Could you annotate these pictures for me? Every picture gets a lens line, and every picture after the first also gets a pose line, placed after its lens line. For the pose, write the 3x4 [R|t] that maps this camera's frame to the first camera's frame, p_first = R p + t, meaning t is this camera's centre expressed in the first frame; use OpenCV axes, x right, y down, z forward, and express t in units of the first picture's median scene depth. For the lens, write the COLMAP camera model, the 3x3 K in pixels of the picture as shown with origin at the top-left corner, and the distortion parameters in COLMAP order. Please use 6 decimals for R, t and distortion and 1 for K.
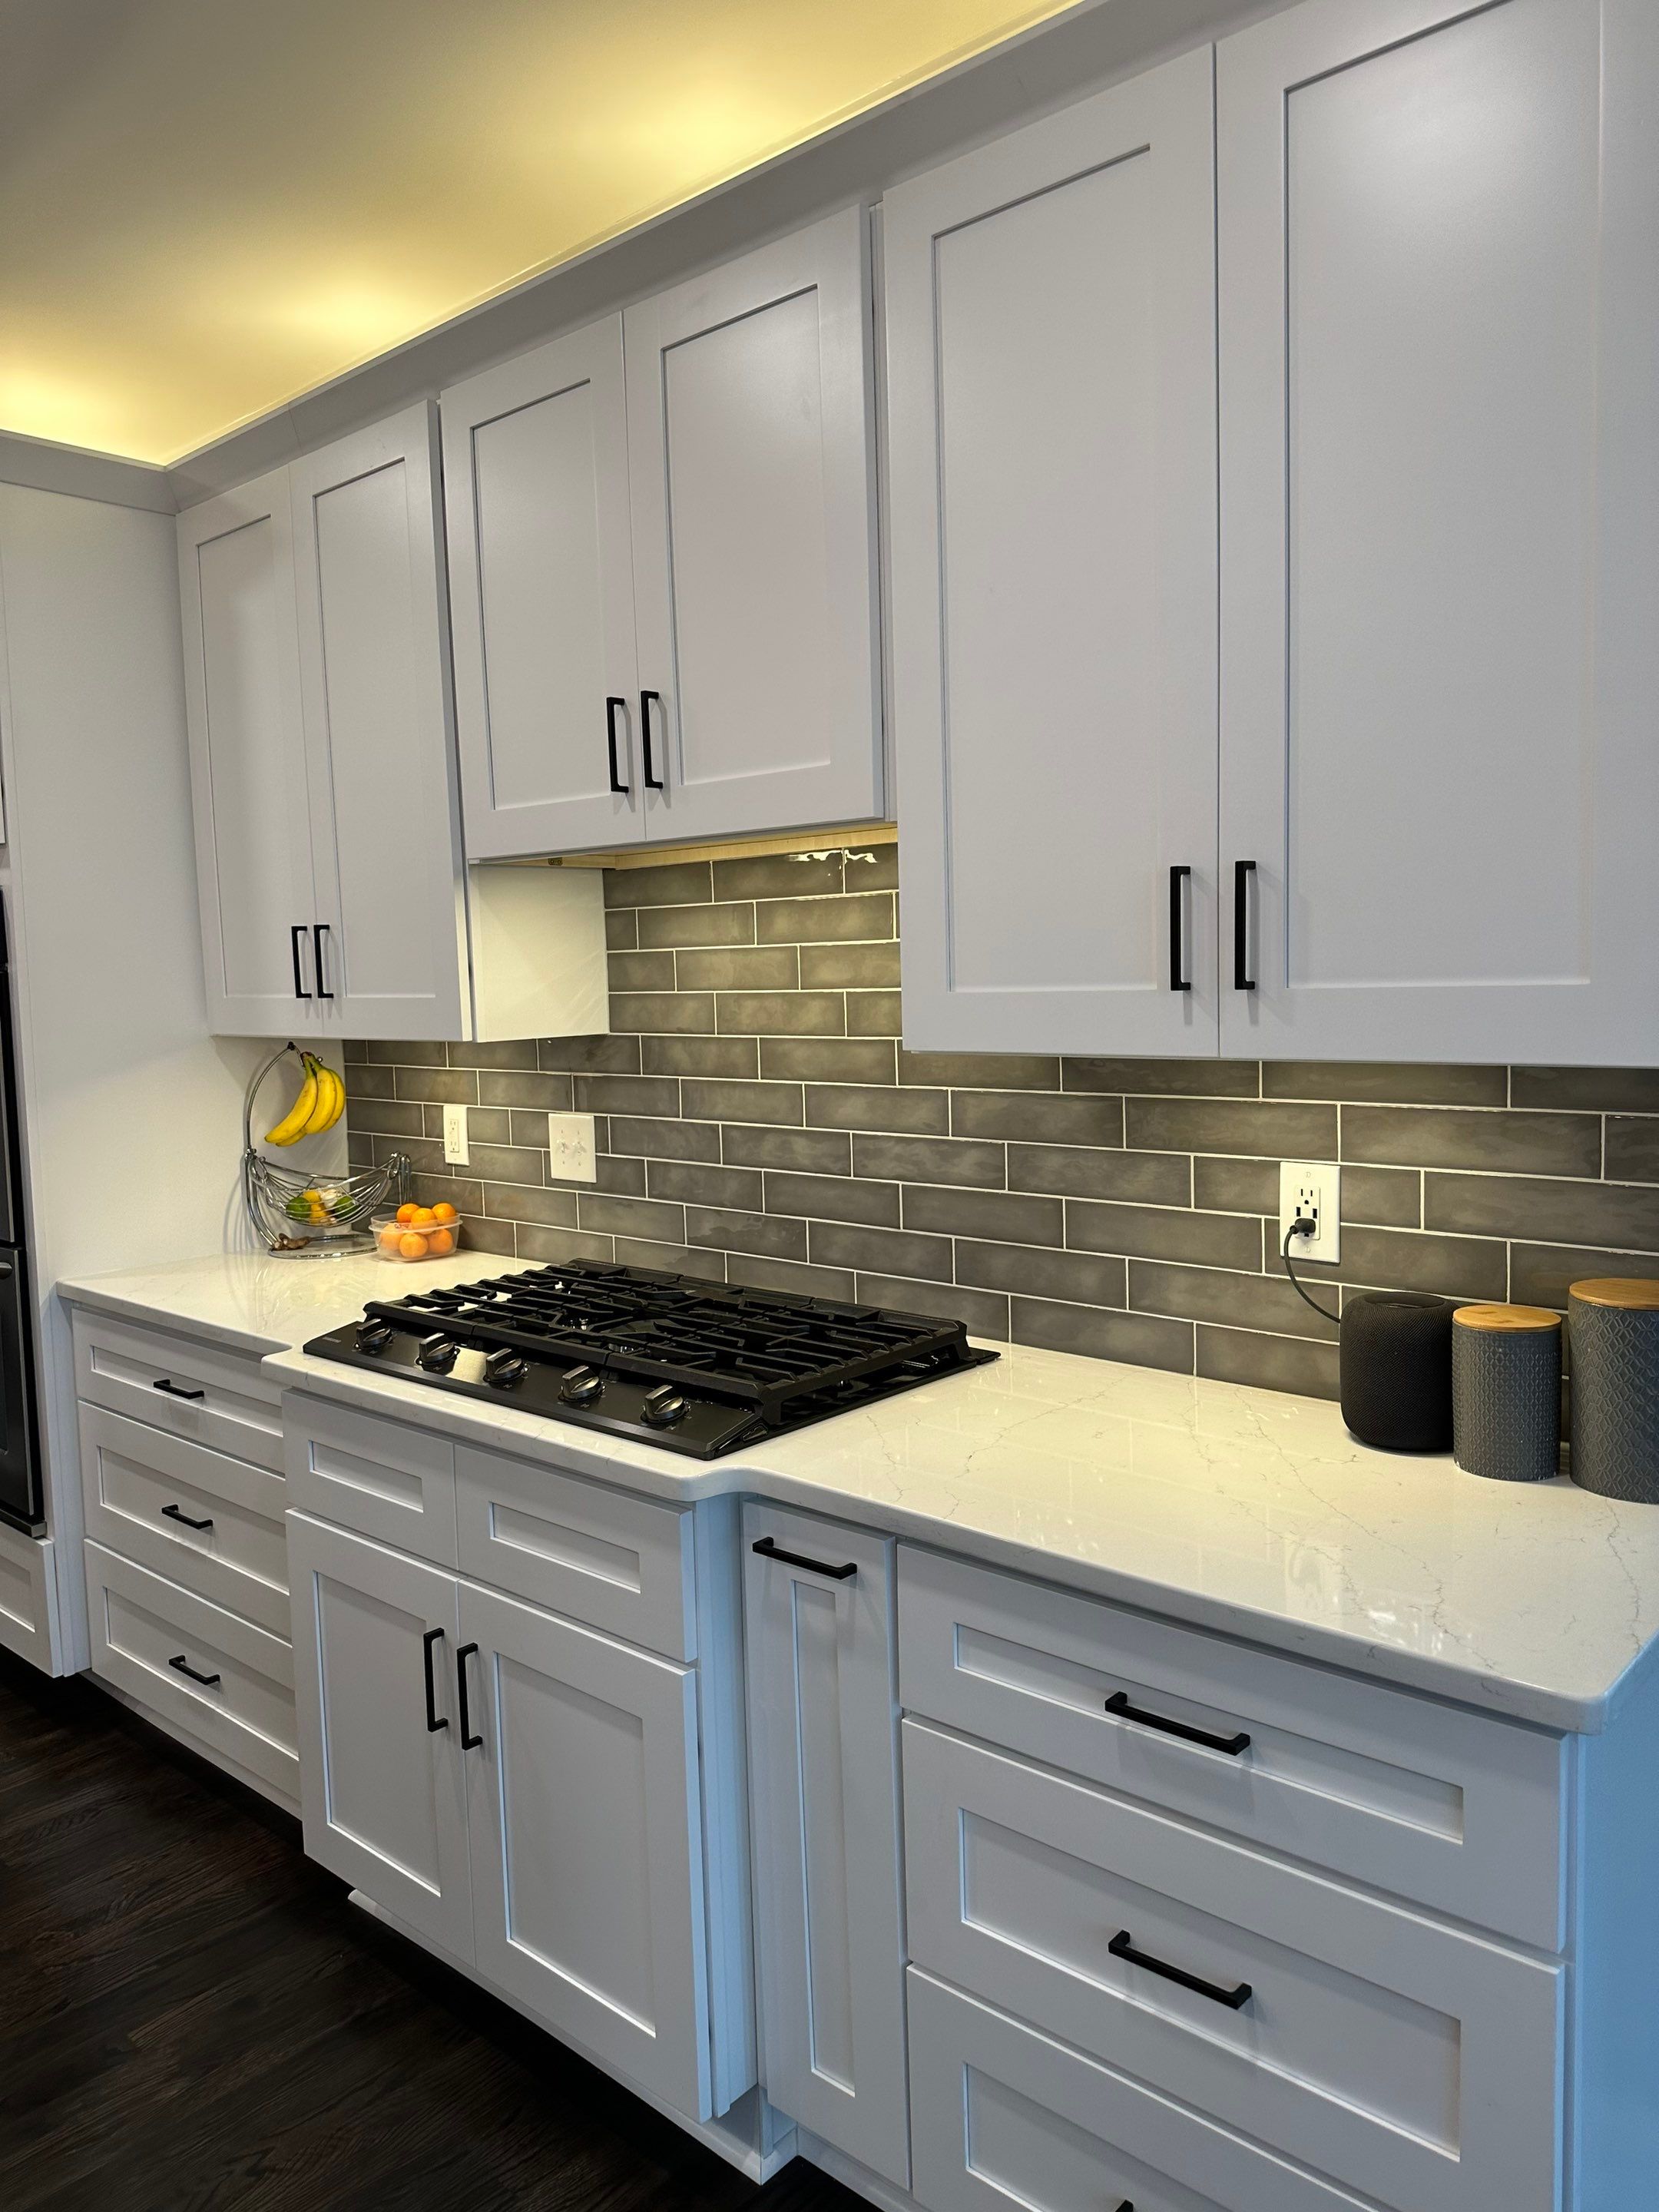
lens RADIAL K [[1551.3, 0, 831.3], [0, 1551.3, 1095.2], [0, 0, 1]] dist [0.170601, -0.320682]
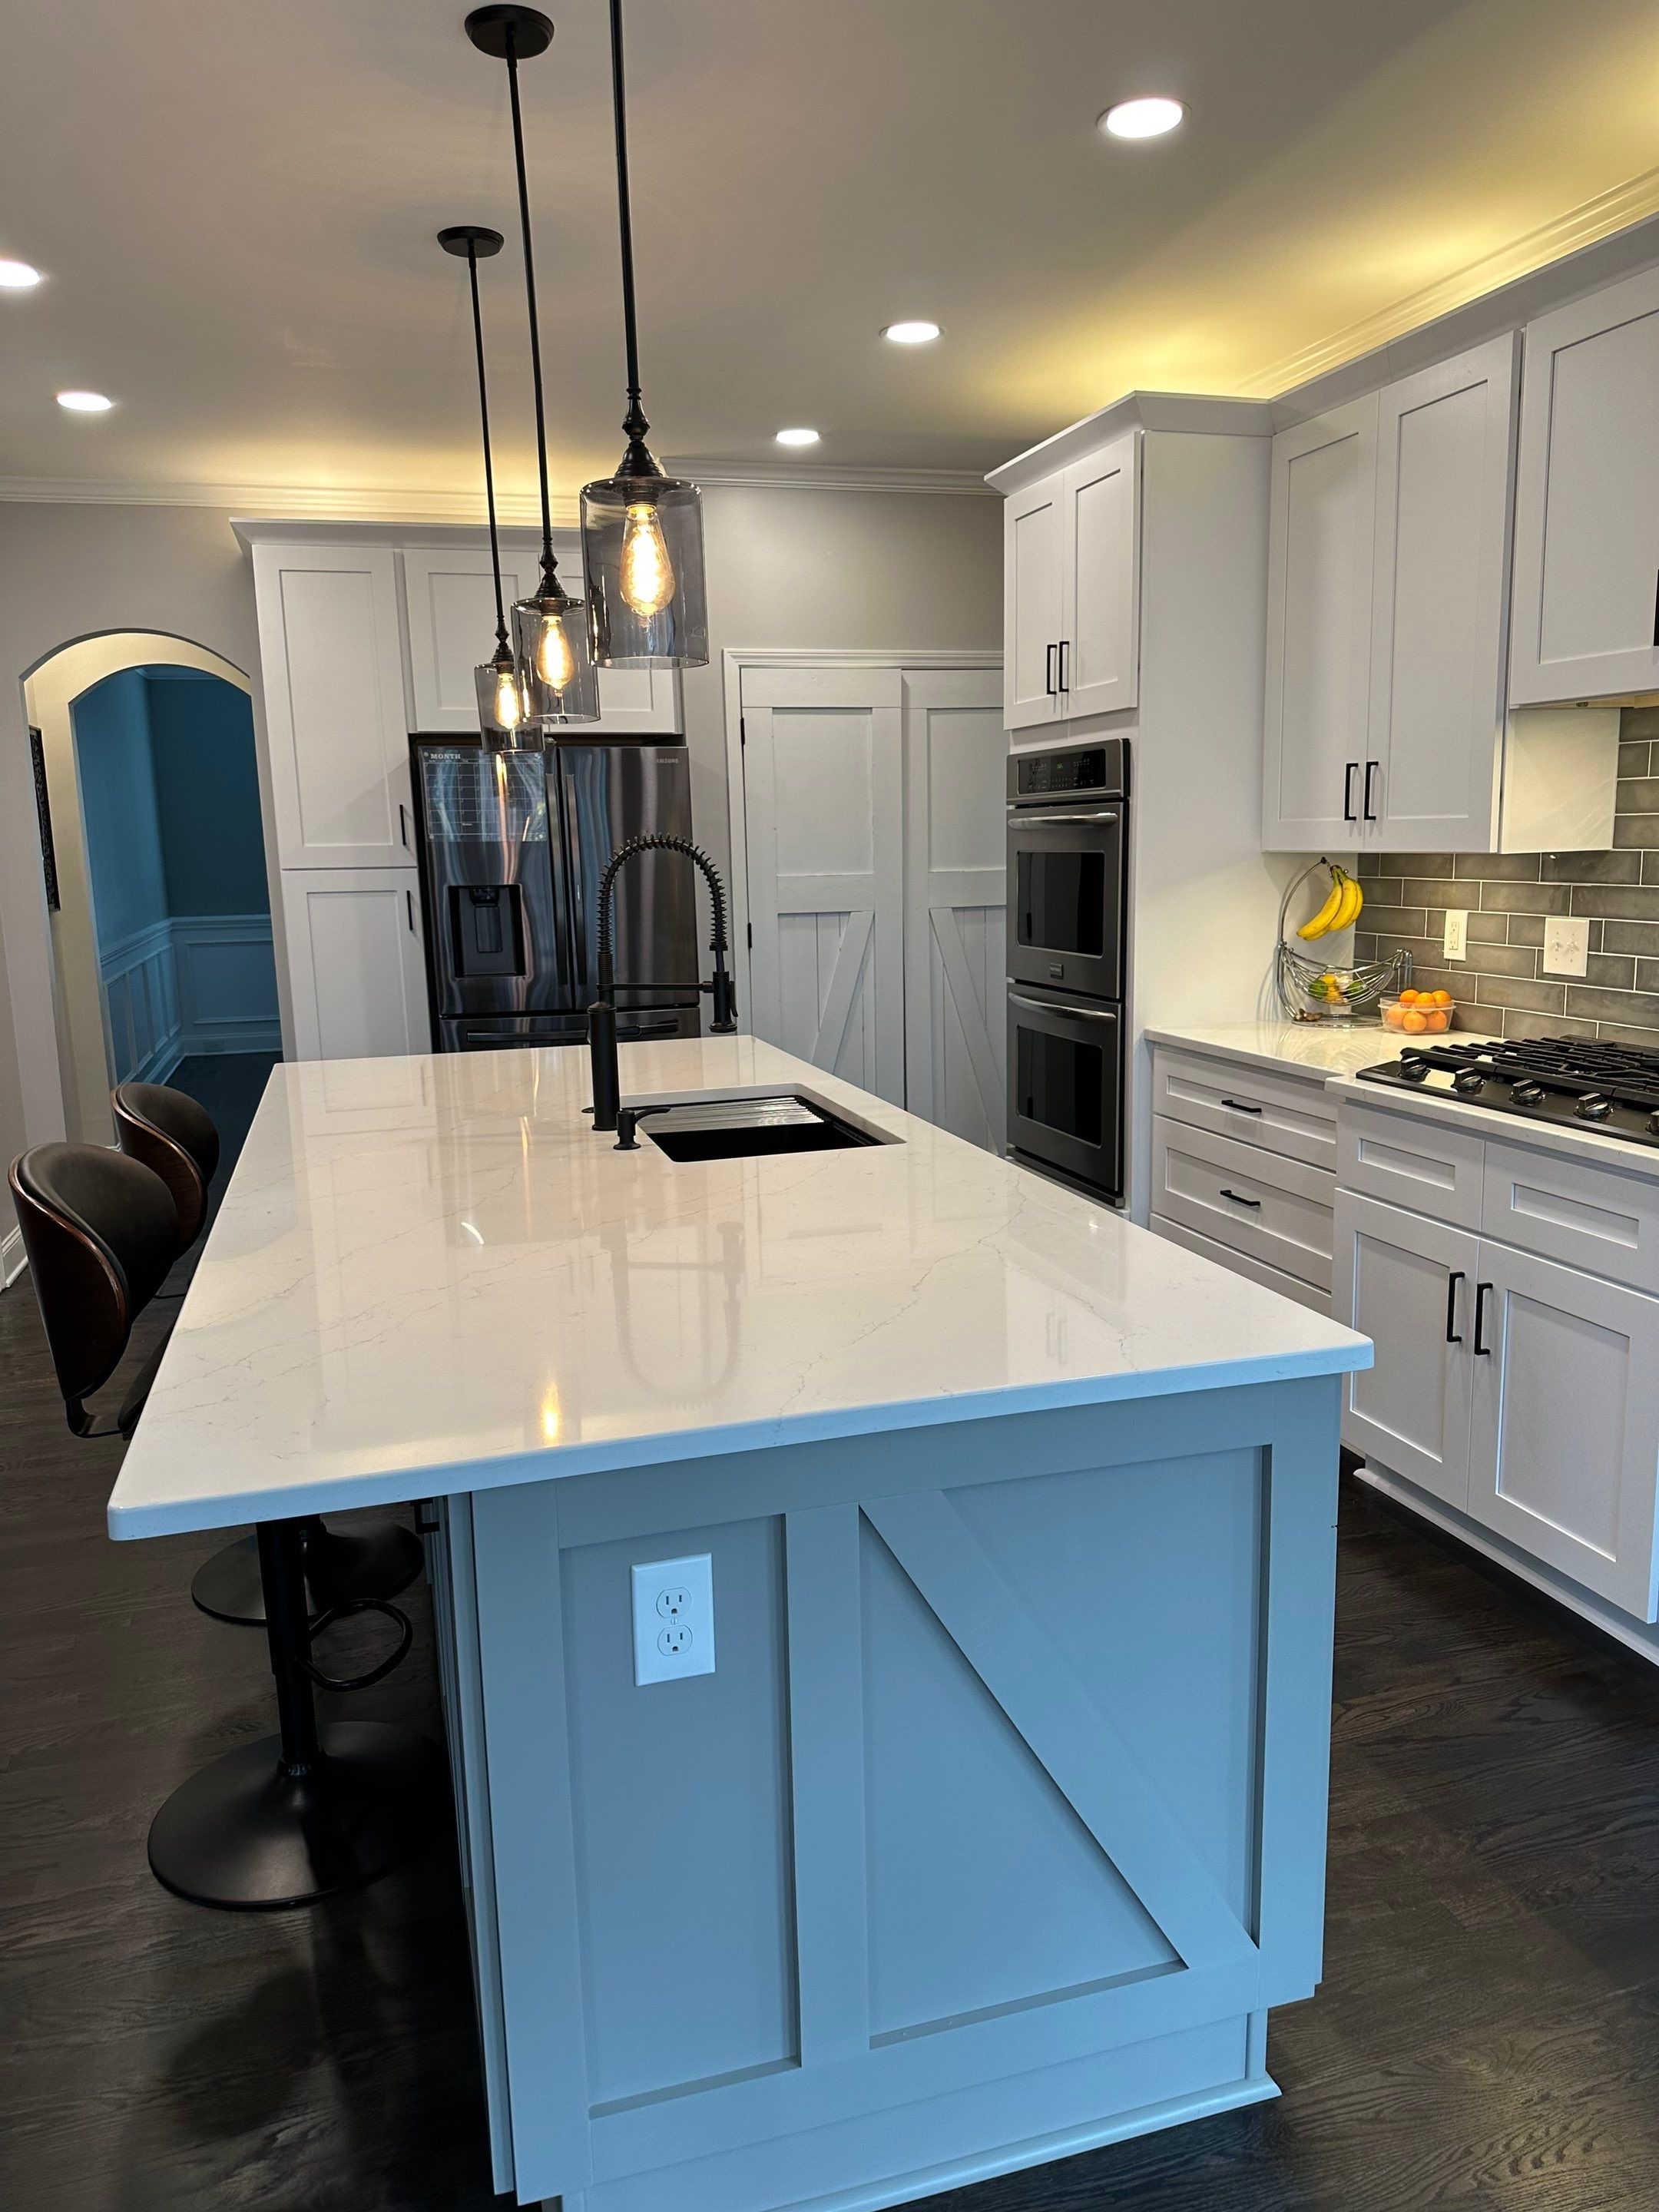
lens RADIAL K [[1551.3, 0, 831.3], [0, 1551.3, 1095.2], [0, 0, 1]] dist [0.170601, -0.320682]
pose [[0.855104, 0.093488, -0.509958, -0.017443], [-0.043004, 0.993008, 0.109933, 0.036359], [0.516670, -0.072074, 0.853146, -0.324099]]
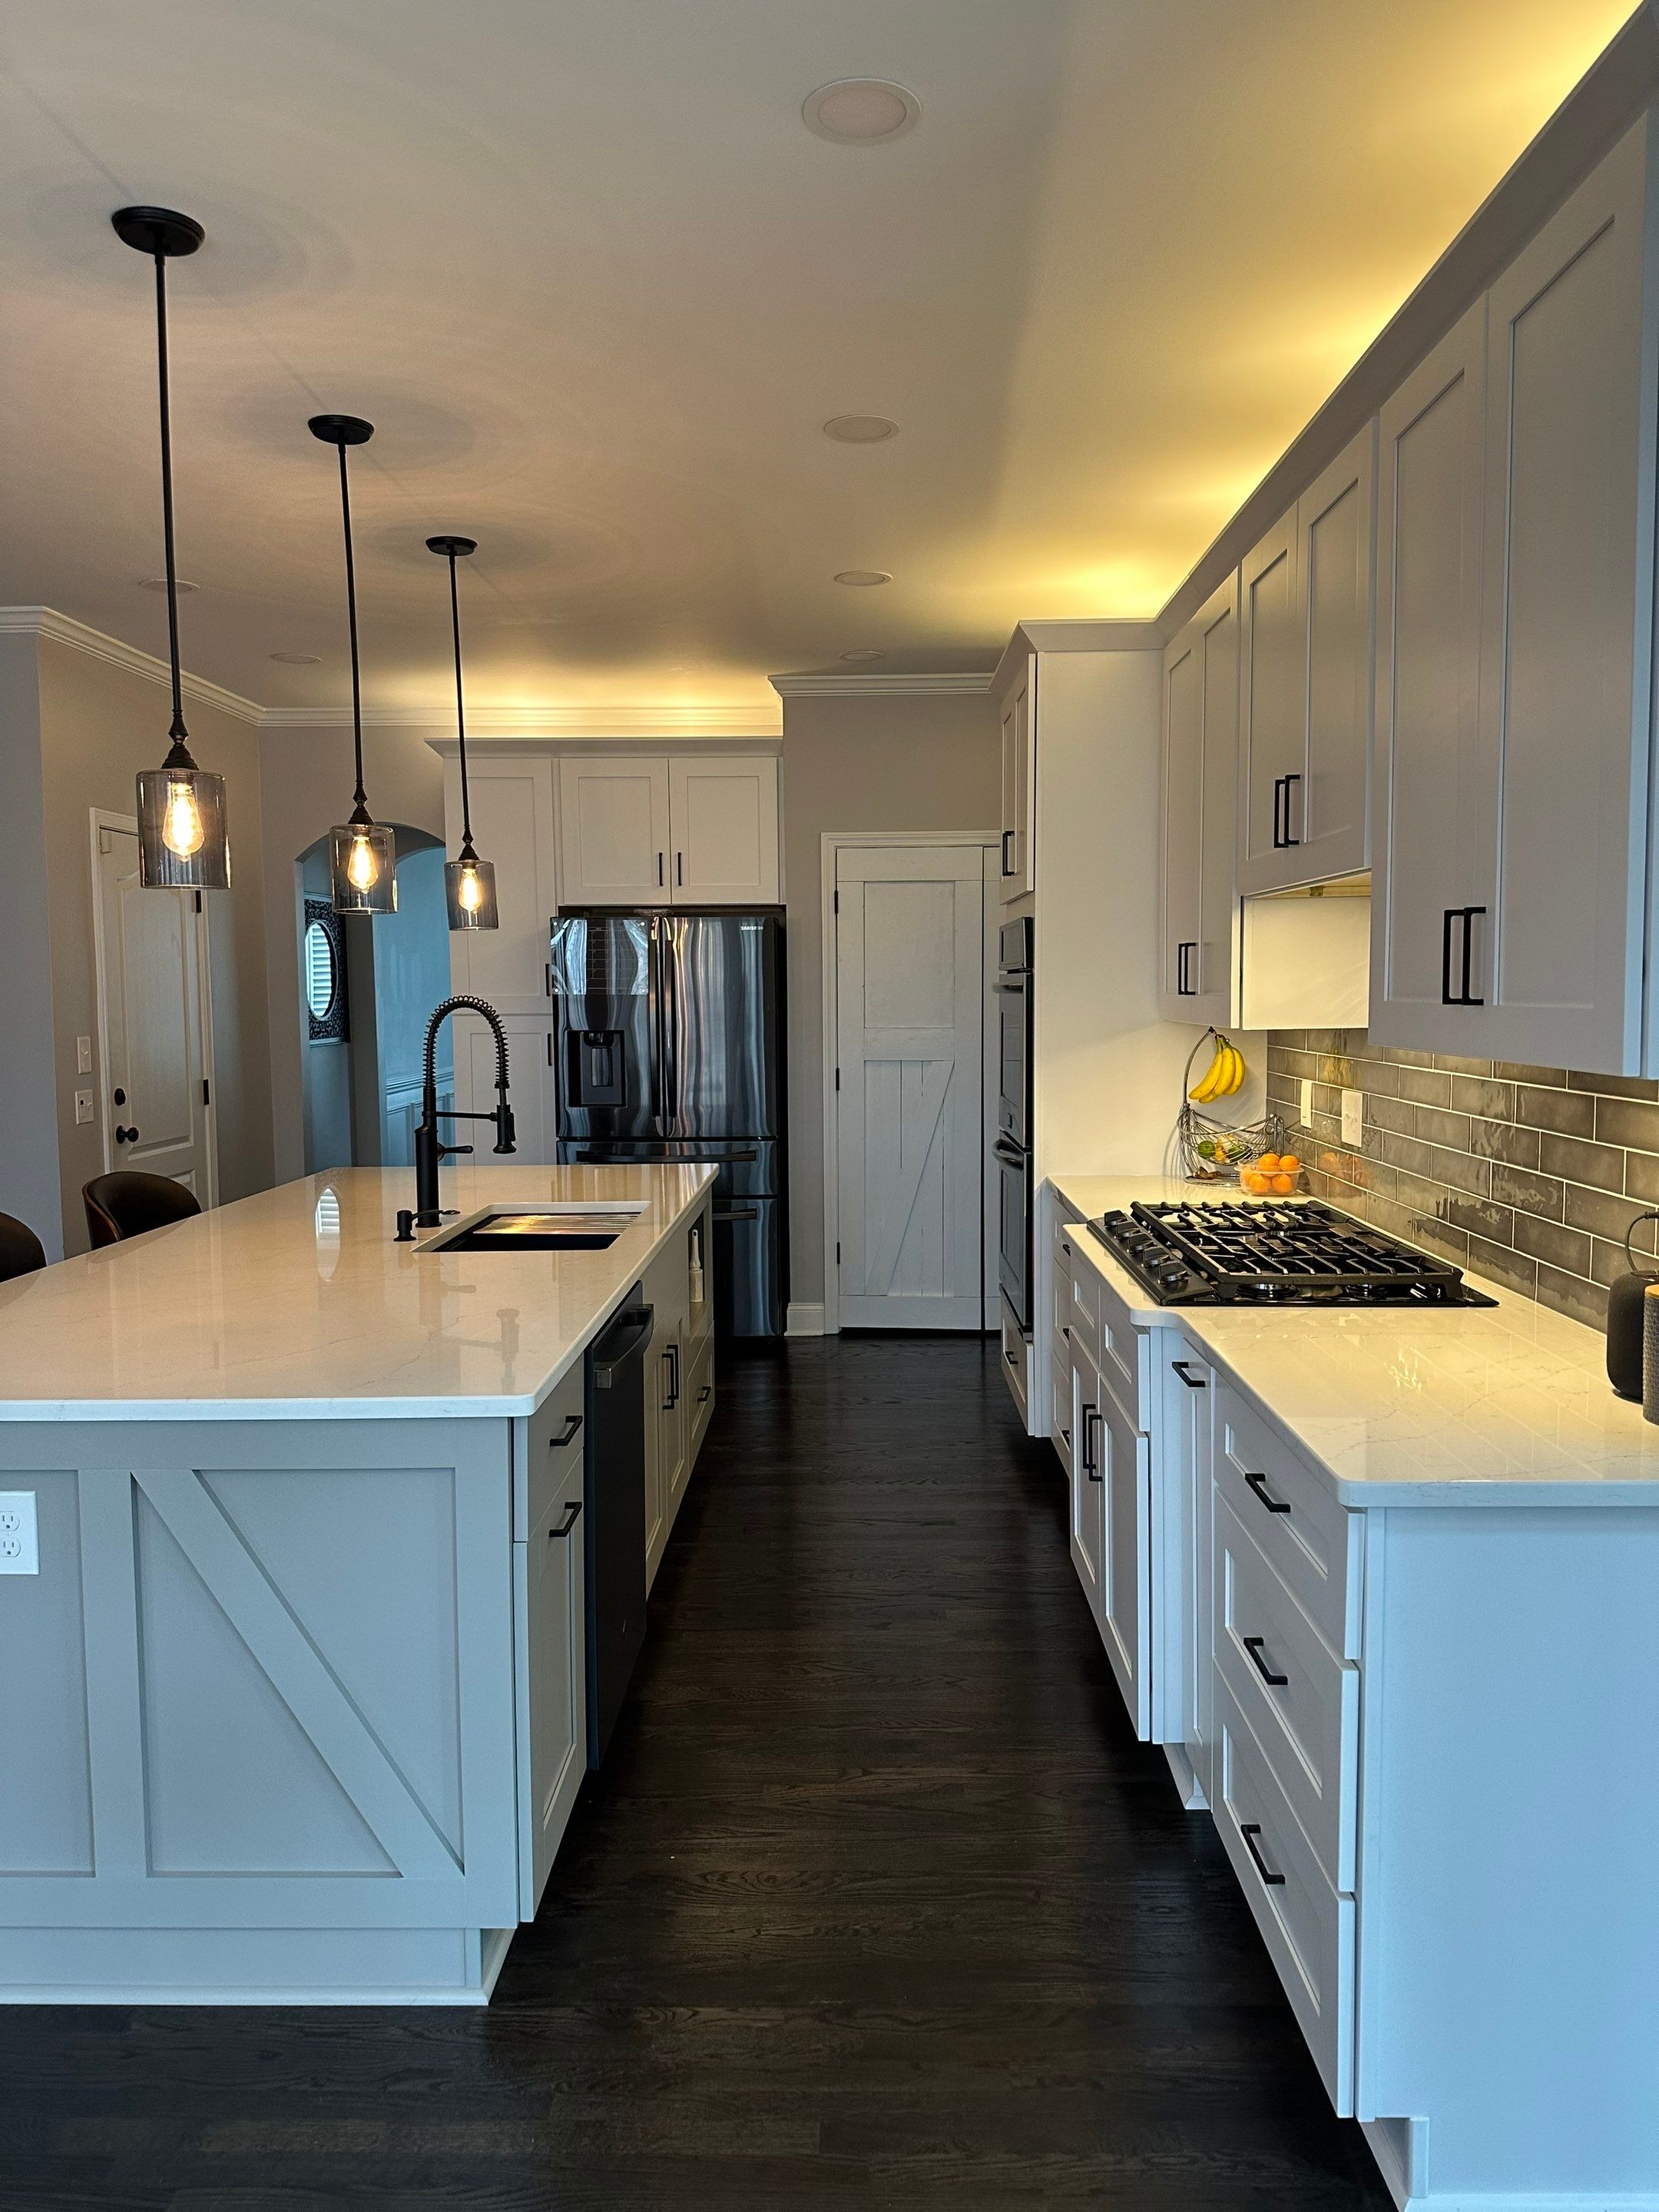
lens RADIAL K [[1551.3, 0, 831.3], [0, 1551.3, 1095.2], [0, 0, 1]] dist [0.170601, -0.320682]
pose [[0.654258, 0.075937, -0.752449, 0.494397], [-0.072611, 0.996657, 0.037447, -0.001669], [0.752777, 0.030136, 0.657585, -0.140715]]
